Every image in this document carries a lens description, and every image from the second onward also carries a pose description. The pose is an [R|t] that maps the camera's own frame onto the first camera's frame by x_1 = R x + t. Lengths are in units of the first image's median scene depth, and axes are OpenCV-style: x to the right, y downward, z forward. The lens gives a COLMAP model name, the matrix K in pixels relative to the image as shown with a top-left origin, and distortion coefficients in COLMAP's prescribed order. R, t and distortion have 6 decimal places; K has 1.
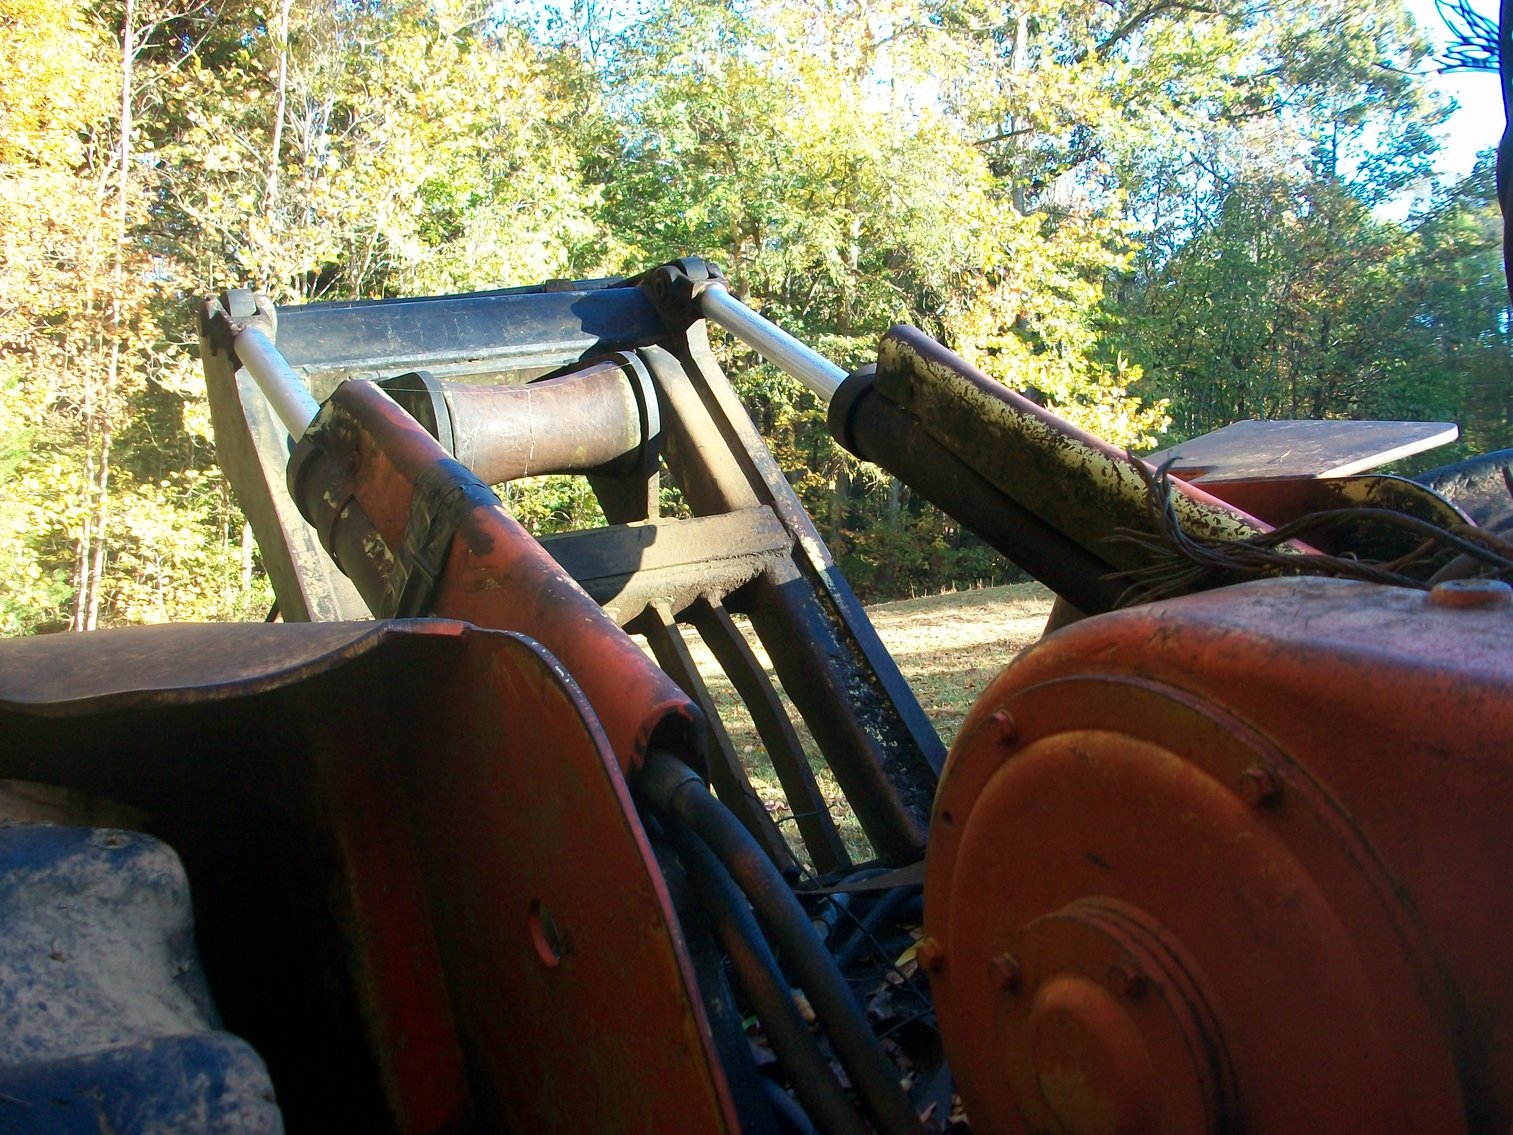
lens RADIAL K [[1528.9, 0, 756.1], [0, 1528.9, 570.7], [0, 0, 1]] dist [-0.133105, 0.000000]
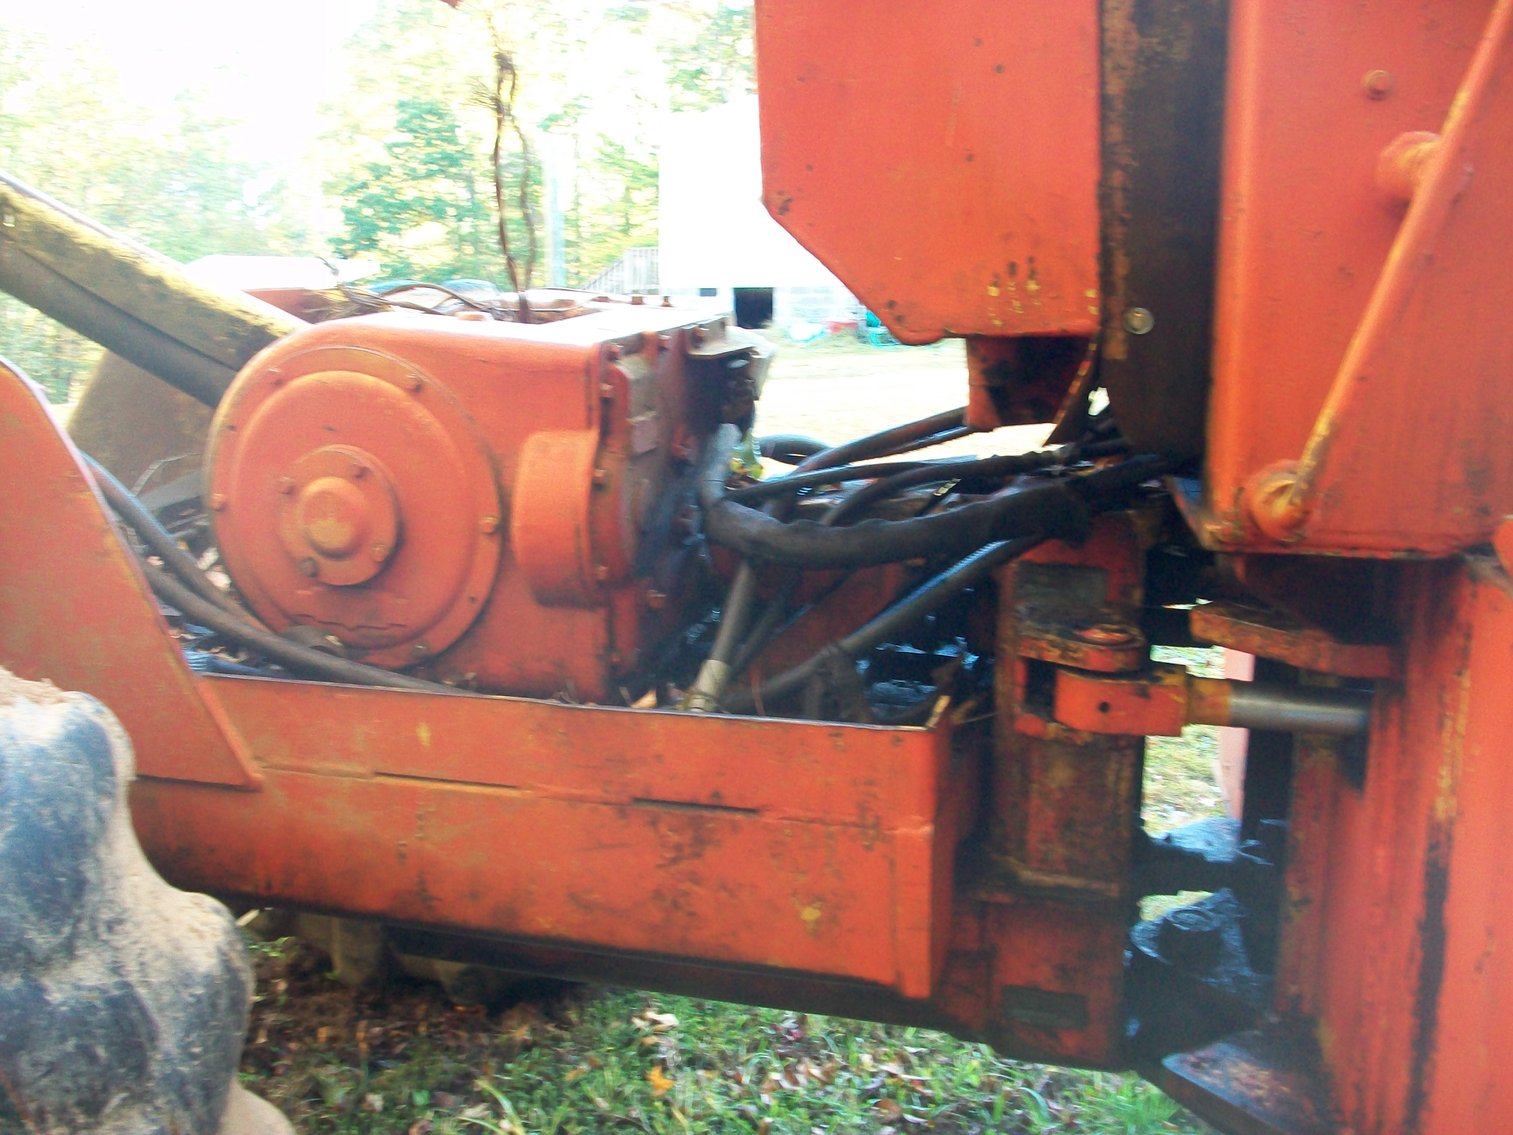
lens RADIAL K [[1528.9, 0, 759.9], [0, 1528.9, 568.0], [0, 0, 1]] dist [-0.133105, 0.000000]
pose [[0.707186, -0.058298, 0.704620, -0.959447], [-0.004082, 0.996242, 0.086522, 0.205518], [-0.707016, -0.064063, 0.704290, -1.109526]]
